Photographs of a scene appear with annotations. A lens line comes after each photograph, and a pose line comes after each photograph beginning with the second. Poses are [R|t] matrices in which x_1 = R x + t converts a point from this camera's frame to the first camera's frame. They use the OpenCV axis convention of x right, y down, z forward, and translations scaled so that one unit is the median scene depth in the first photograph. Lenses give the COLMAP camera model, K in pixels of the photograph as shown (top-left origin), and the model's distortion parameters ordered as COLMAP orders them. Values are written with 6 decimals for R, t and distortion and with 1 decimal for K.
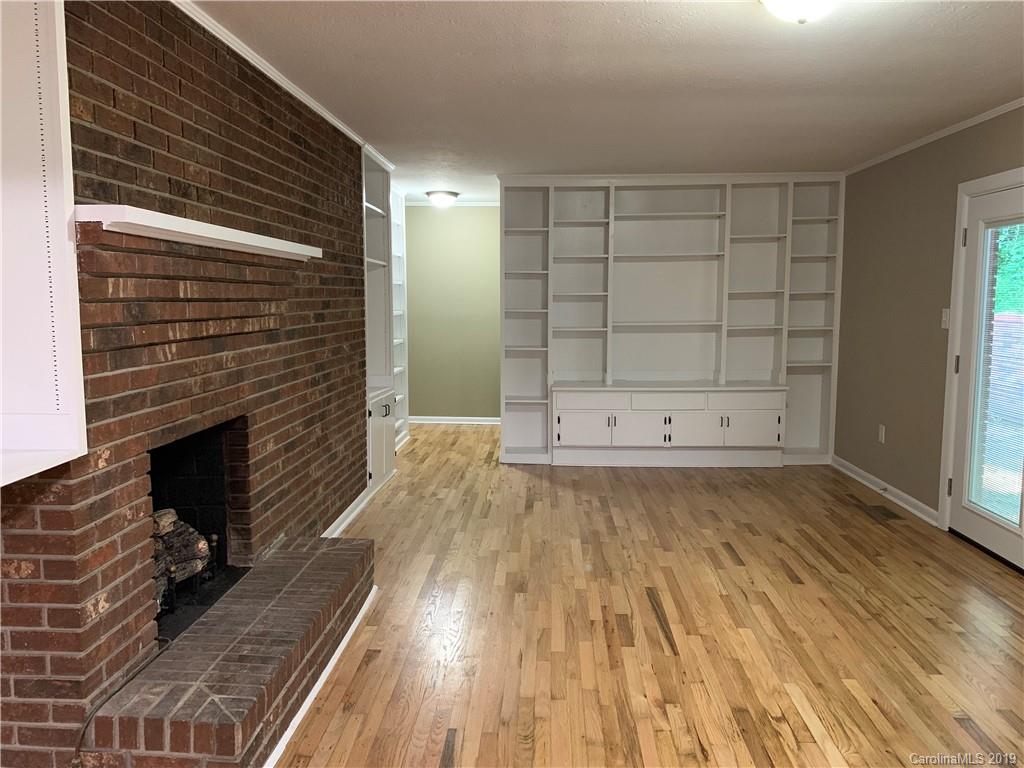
lens RADIAL K [[784.8, 0, 511.9], [0, 784.8, 374.6], [0, 0, 1]] dist [0.057396, -0.079957]
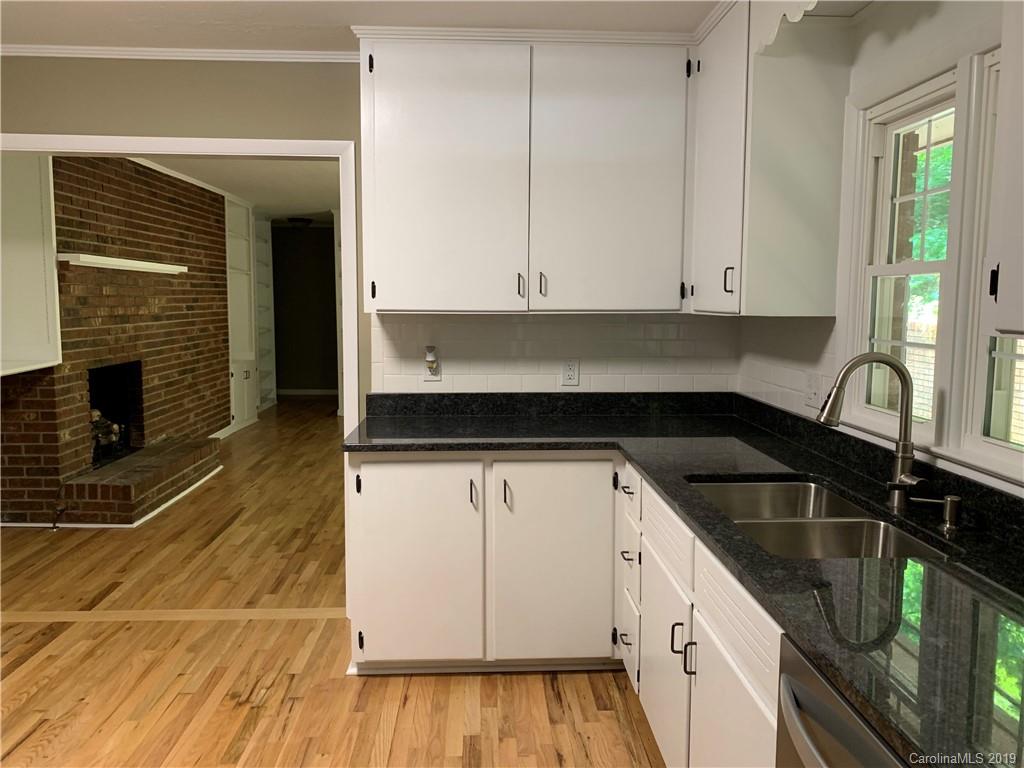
lens RADIAL K [[784.8, 0, 510.9], [0, 784.8, 374.5], [0, 0, 1]] dist [0.057396, -0.079957]
pose [[0.995718, -0.003889, 0.092358, 0.374230], [0.004182, 0.999987, -0.002979, 0.102649], [-0.092345, 0.003353, 0.995721, -0.968633]]
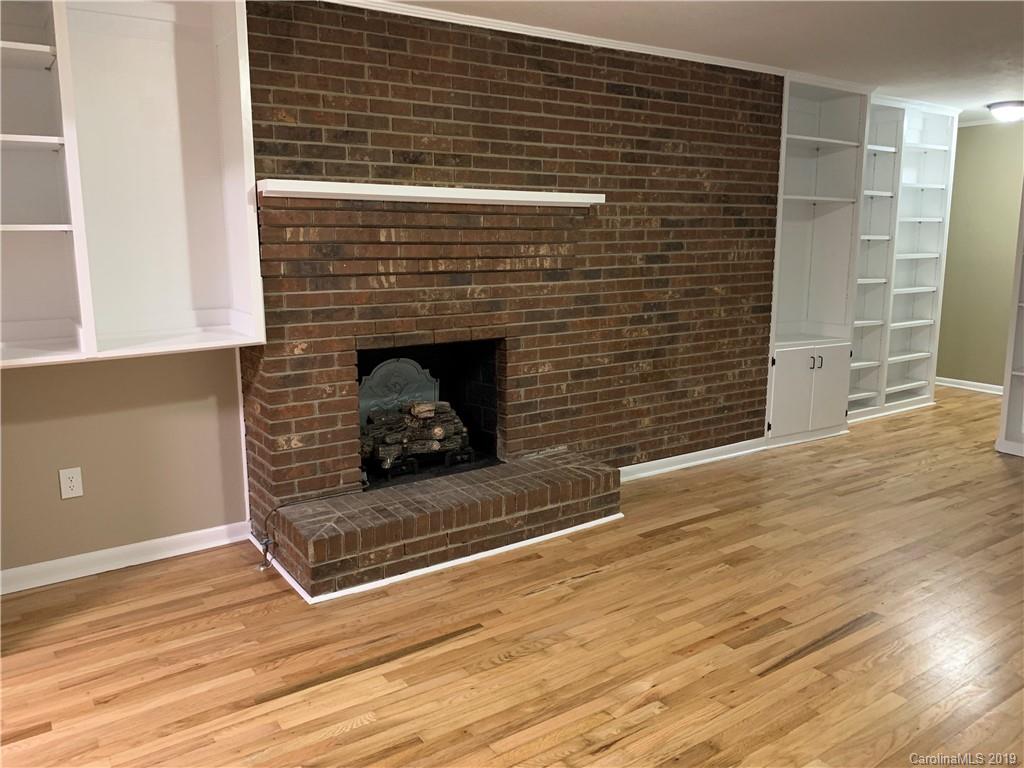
lens RADIAL K [[784.8, 0, 523.6], [0, 784.8, 376.1], [0, 0, 1]] dist [0.057396, -0.079957]
pose [[0.606971, 0.138842, -0.782502, 0.712075], [-0.077549, 0.990269, 0.115554, -0.037473], [0.790931, -0.009456, 0.611832, 0.317677]]
